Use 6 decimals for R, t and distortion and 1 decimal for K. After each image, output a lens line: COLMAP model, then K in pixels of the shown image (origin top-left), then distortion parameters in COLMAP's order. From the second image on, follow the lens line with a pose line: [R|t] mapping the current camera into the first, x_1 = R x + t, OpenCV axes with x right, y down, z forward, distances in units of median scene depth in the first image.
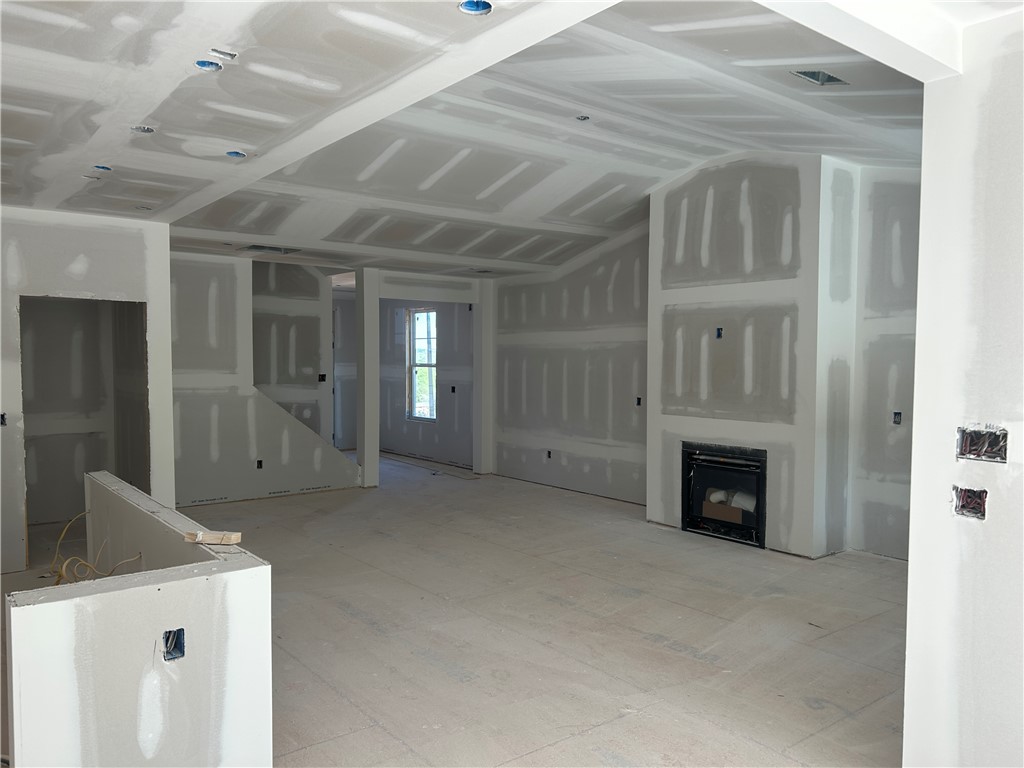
lens RADIAL K [[778.8, 0, 507.6], [0, 778.8, 381.3], [0, 0, 1]] dist [0.067917, -0.045964]
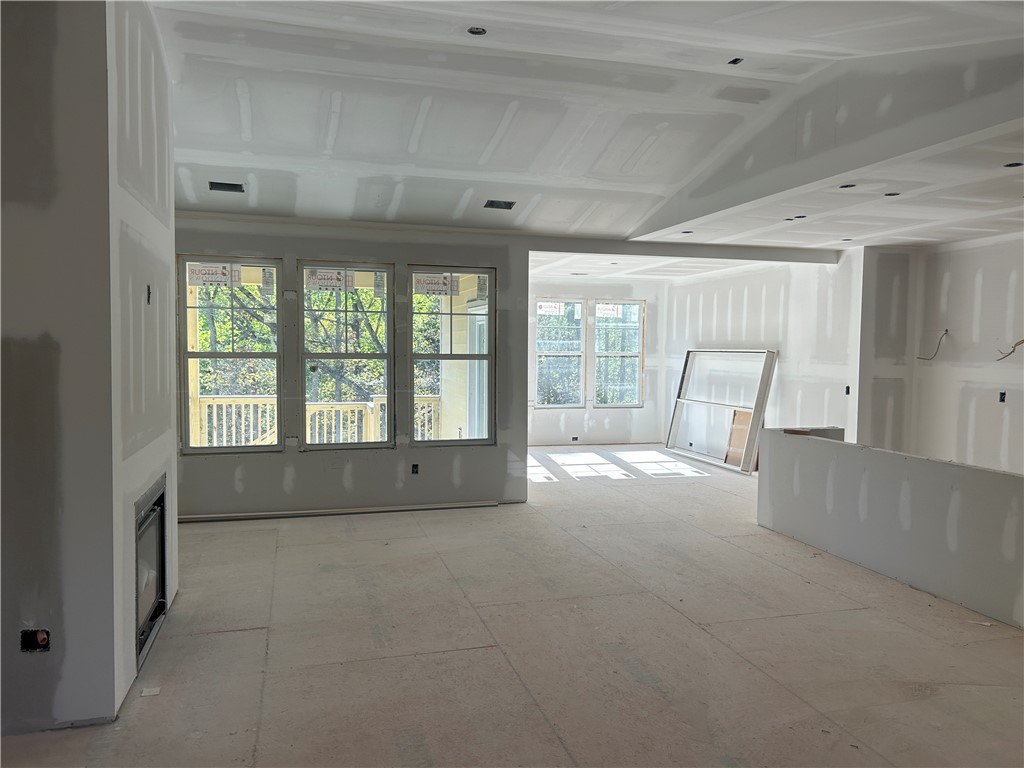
lens RADIAL K [[778.8, 0, 510.8], [0, 778.8, 392.9], [0, 0, 1]] dist [0.067917, -0.045964]
pose [[-0.928069, -0.038595, 0.370403, -0.193035], [-0.004724, 0.995755, 0.091917, -0.045763], [-0.372379, 0.083556, -0.924312, 1.433655]]
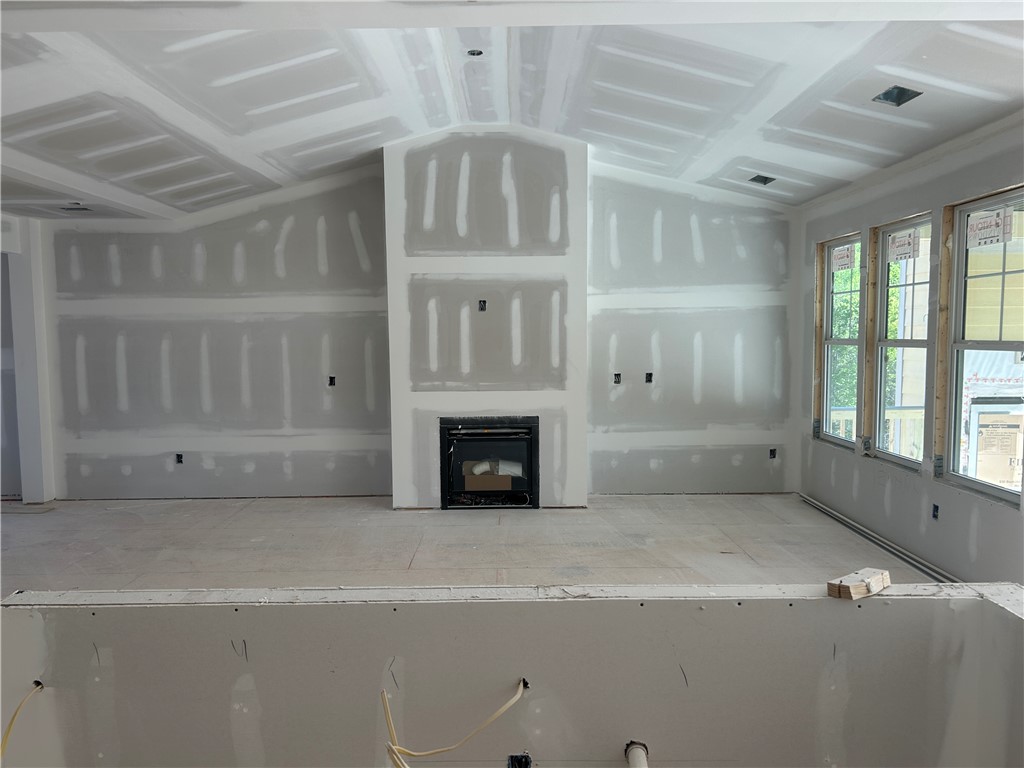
lens RADIAL K [[778.8, 0, 507.0], [0, 778.8, 390.7], [0, 0, 1]] dist [0.067917, -0.045964]
pose [[0.608370, -0.071524, 0.790424, -0.491633], [0.036117, 0.997394, 0.062453, -0.013730], [-0.792831, -0.009446, 0.609368, 0.363170]]
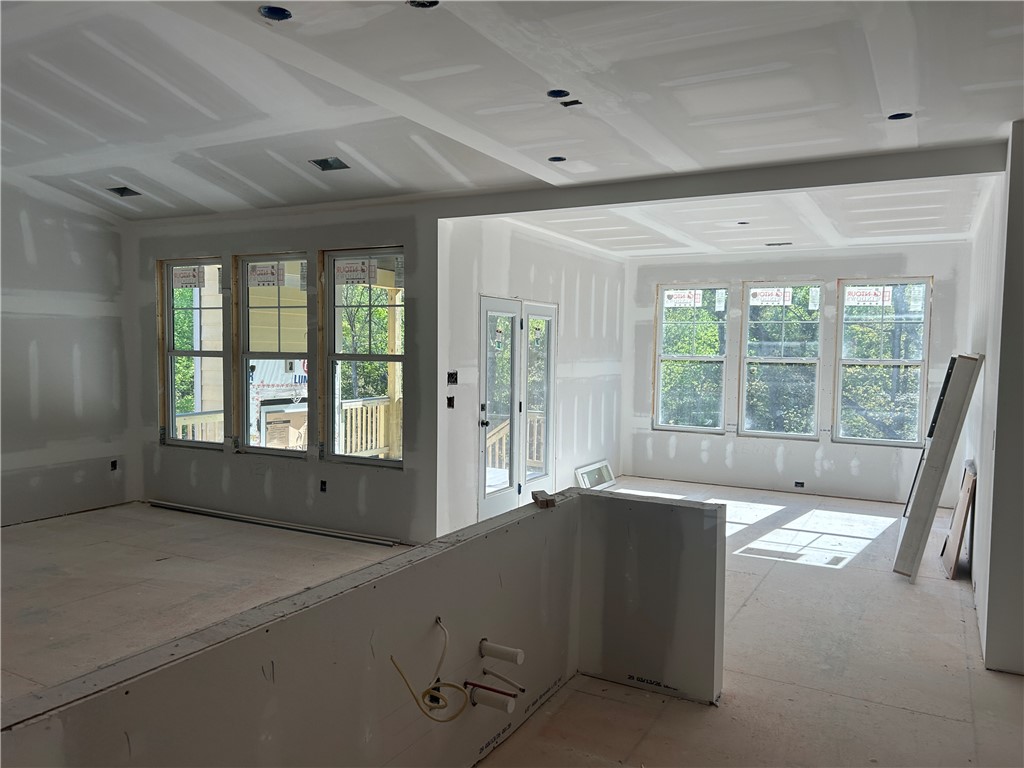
lens RADIAL K [[778.8, 0, 498.9], [0, 778.8, 396.5], [0, 0, 1]] dist [0.067917, -0.045964]
pose [[-0.390293, -0.069837, 0.918038, -0.610098], [0.011170, 0.996686, 0.080569, -0.021436], [-0.920623, 0.041700, -0.388220, 0.660737]]
